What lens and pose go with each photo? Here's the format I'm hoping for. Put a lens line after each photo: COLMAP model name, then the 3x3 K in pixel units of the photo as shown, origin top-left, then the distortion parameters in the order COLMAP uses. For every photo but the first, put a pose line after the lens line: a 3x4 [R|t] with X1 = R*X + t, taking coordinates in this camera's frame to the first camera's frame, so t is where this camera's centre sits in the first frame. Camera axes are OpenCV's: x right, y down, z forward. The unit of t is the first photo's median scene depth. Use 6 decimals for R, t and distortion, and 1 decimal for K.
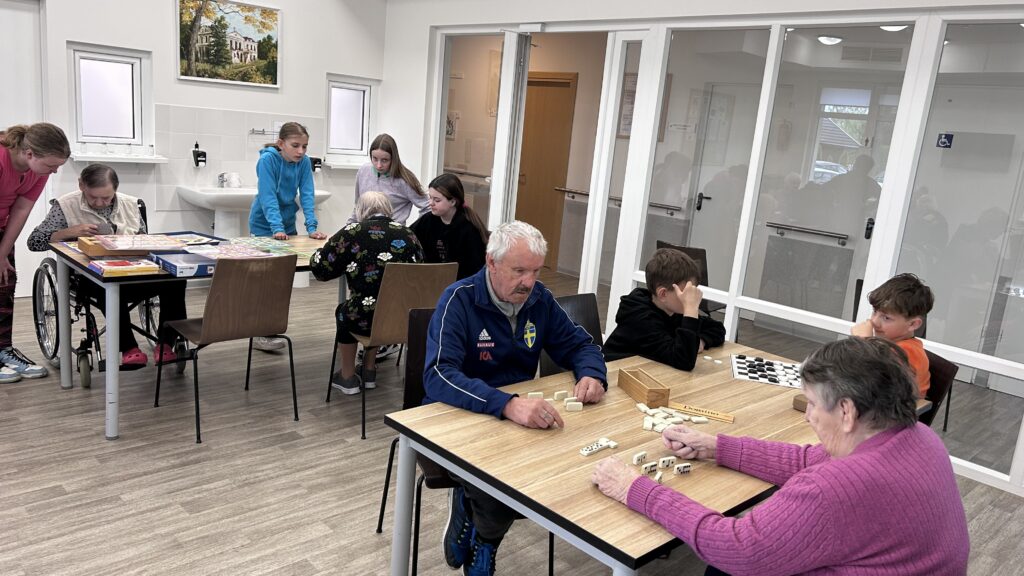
lens RADIAL K [[762.2, 0, 513.3], [0, 762.2, 291.9], [0, 0, 1]] dist [0.081205, -0.115915]
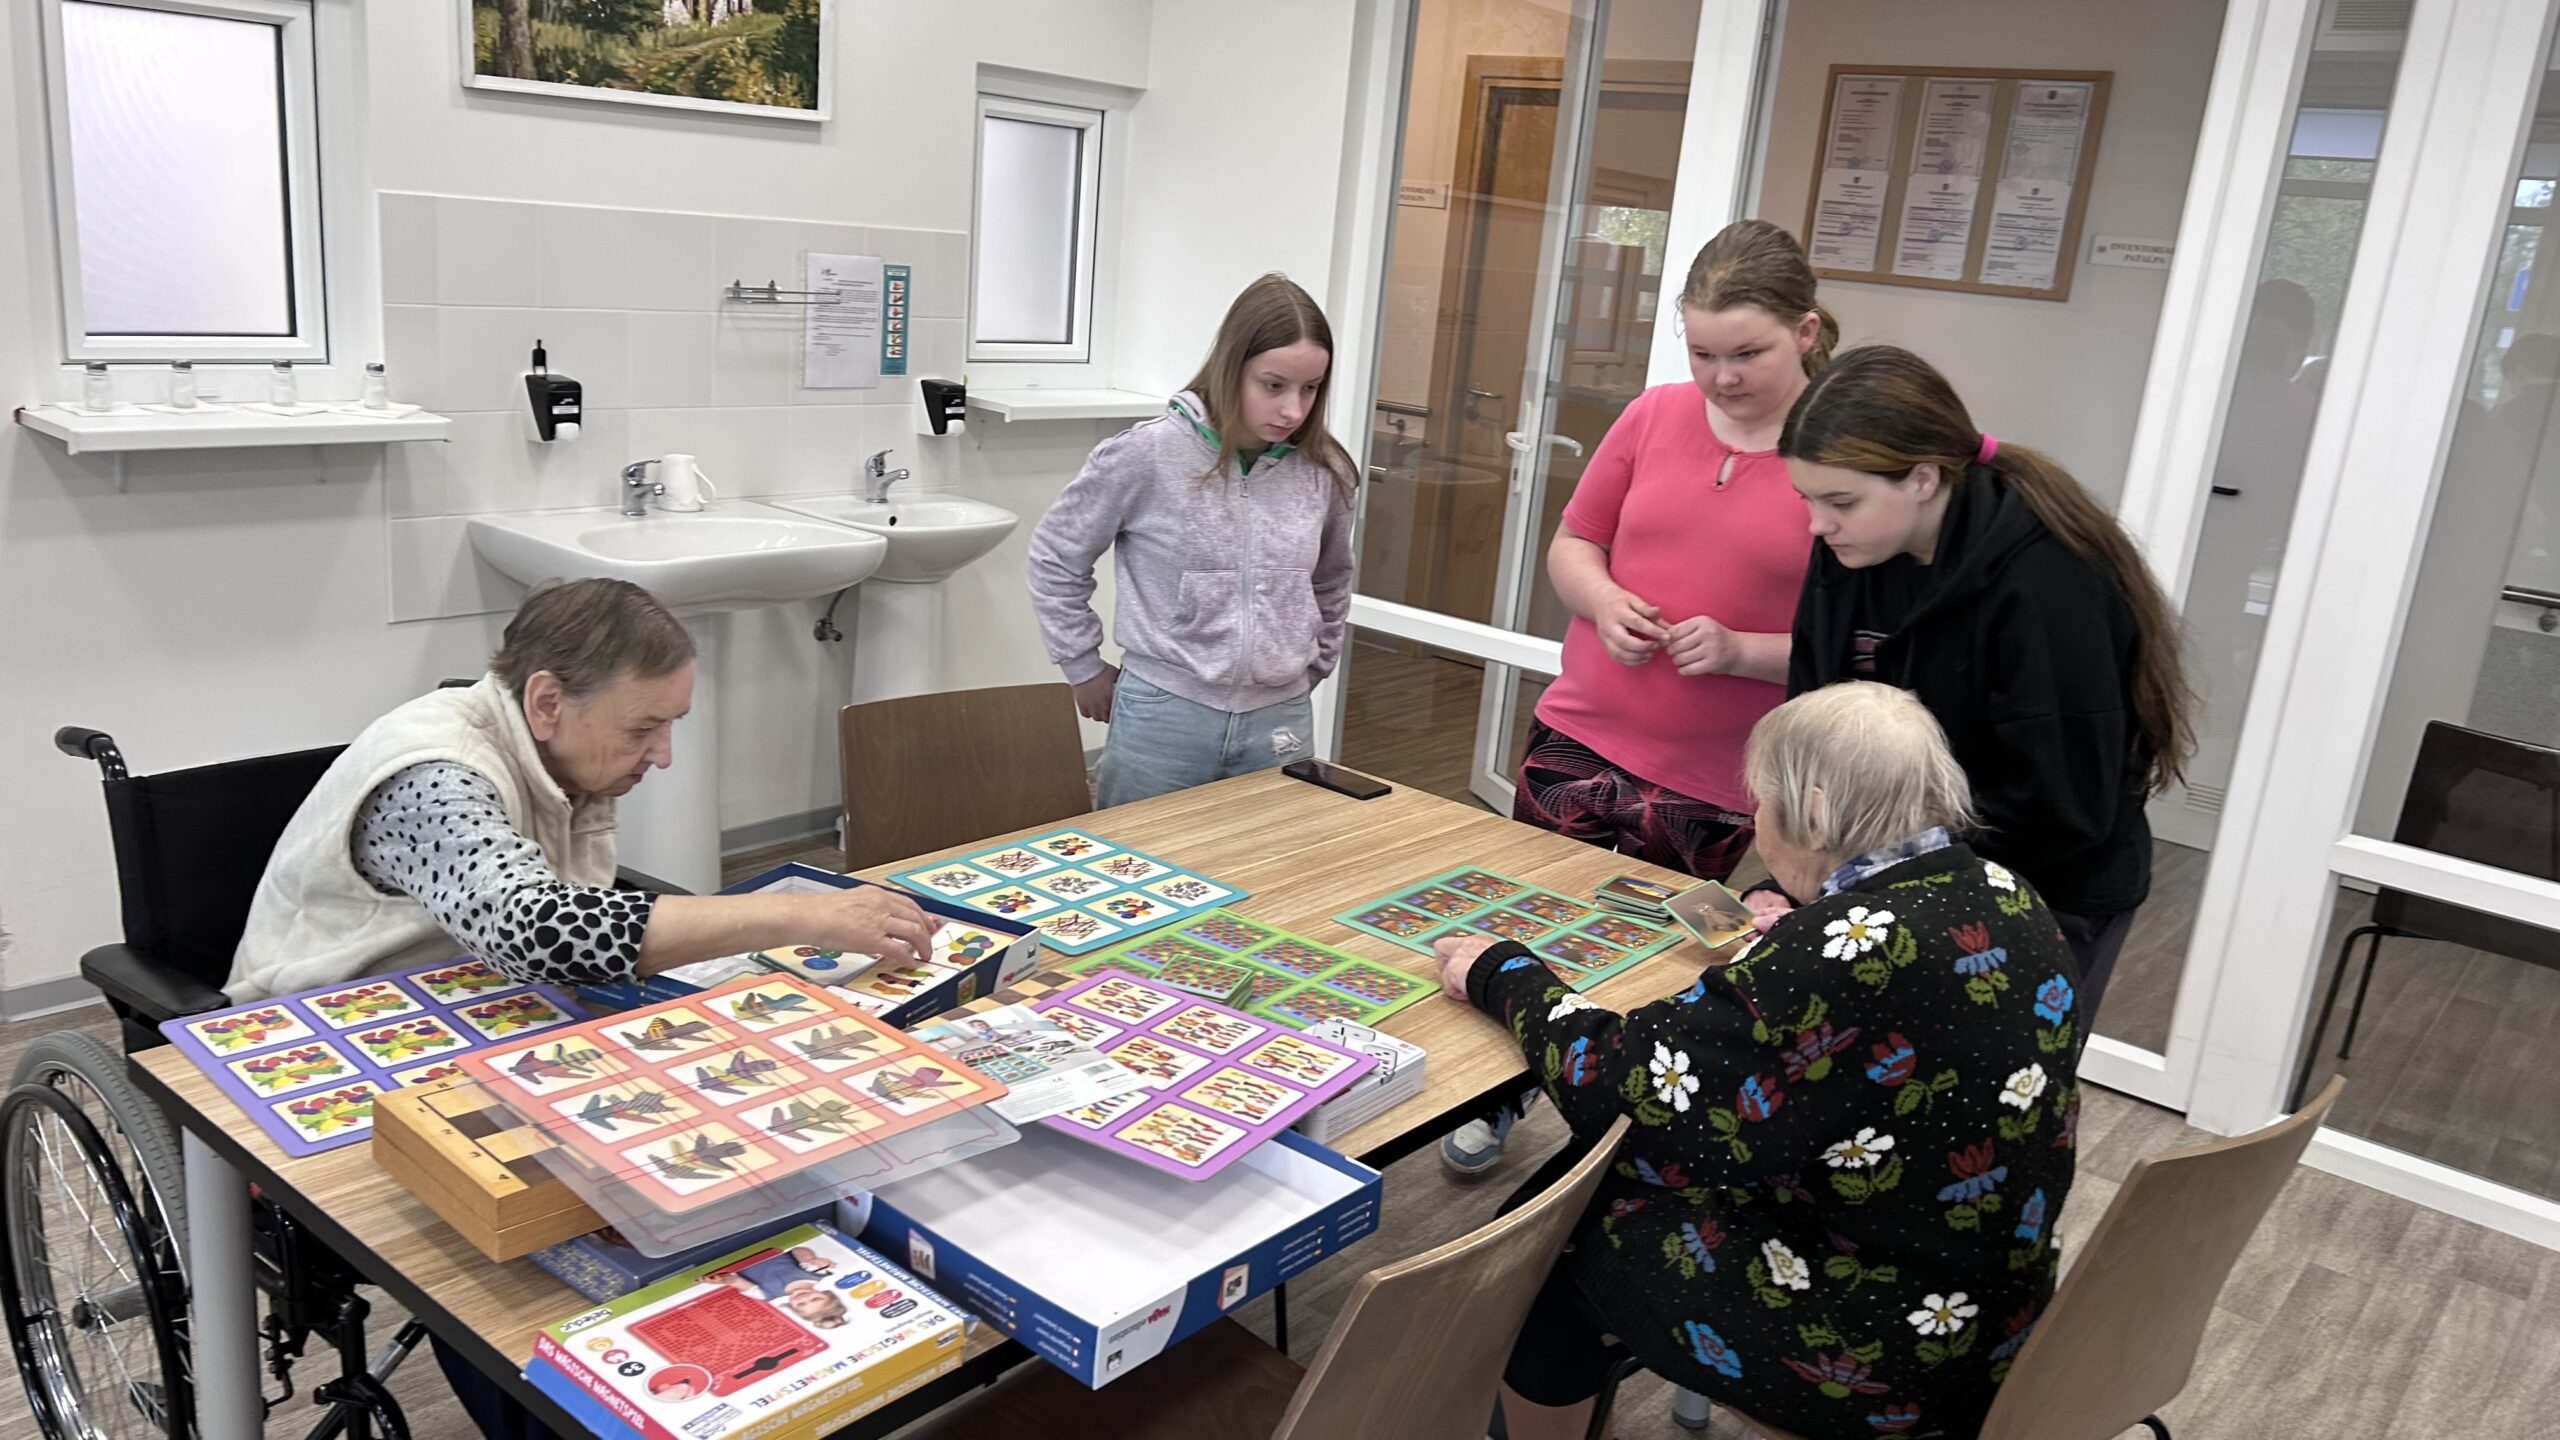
lens RADIAL K [[1905.6, 0, 1283.3], [0, 1905.6, 729.7], [0, 0, 1]] dist [0.081205, -0.115915]
pose [[0.992277, -0.027848, 0.120872, -0.249297], [0.019961, 0.997622, 0.065972, -0.104735], [-0.122422, -0.063050, 0.990473, 0.338143]]
